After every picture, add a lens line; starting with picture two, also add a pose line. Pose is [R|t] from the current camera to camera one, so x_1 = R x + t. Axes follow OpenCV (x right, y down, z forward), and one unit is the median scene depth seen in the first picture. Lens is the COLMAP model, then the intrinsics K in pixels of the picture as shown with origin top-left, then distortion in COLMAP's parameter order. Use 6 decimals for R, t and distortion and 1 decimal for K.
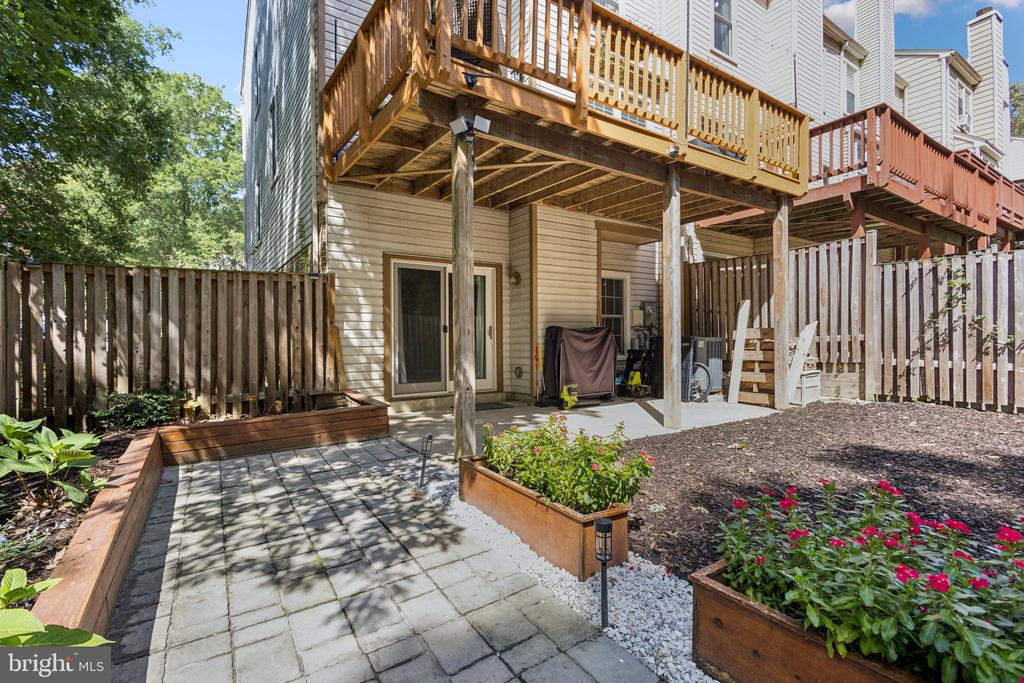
lens RADIAL K [[468.7, 0, 511.7], [0, 468.7, 335.8], [0, 0, 1]] dist [0.000334, -0.000003]
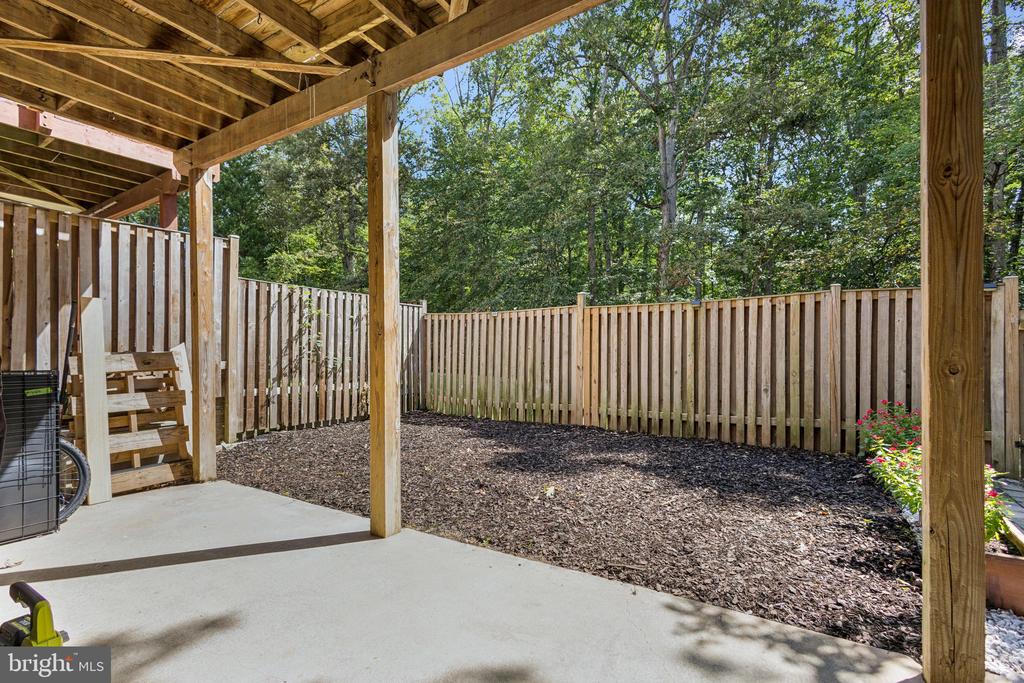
lens RADIAL K [[468.7, 0, 511.6], [0, 468.7, 349.5], [0, 0, 1]] dist [0.000334, -0.000003]
pose [[-0.410296, 0.011280, 0.911883, -0.204830], [0.004604, 0.999936, -0.010298, -0.014331], [-0.911941, -0.000027, -0.410321, 0.979467]]
